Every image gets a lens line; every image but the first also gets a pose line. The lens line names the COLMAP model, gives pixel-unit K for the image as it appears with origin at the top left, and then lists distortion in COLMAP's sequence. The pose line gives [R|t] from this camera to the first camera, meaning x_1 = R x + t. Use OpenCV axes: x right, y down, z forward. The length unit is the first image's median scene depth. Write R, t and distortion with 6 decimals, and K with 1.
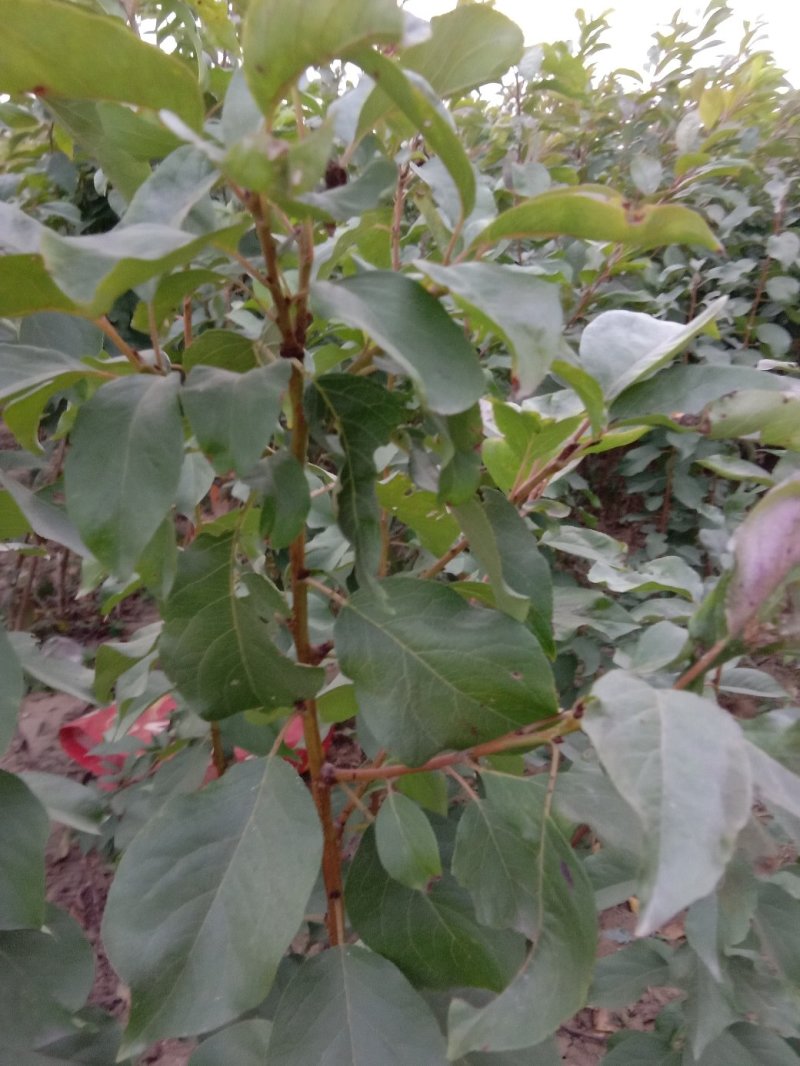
lens RADIAL K [[856.8, 0, 391.0], [0, 856.8, 539.5], [0, 0, 1]] dist [0.080877, -0.119147]
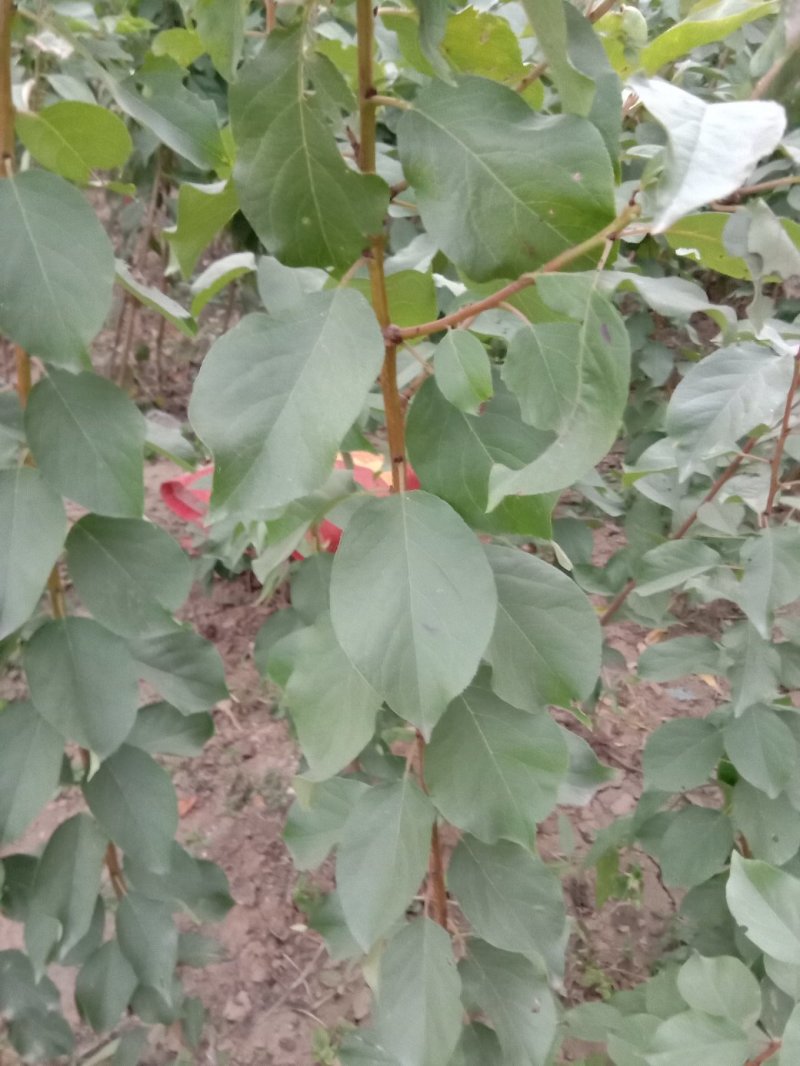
lens RADIAL K [[856.8, 0, 397.3], [0, 856.8, 527.3], [0, 0, 1]] dist [0.080877, -0.119147]
pose [[0.994655, 0.046217, -0.092330, 0.046378], [-0.026525, 0.978591, 0.204098, 0.336573], [0.099786, -0.200558, 0.974587, -0.092141]]
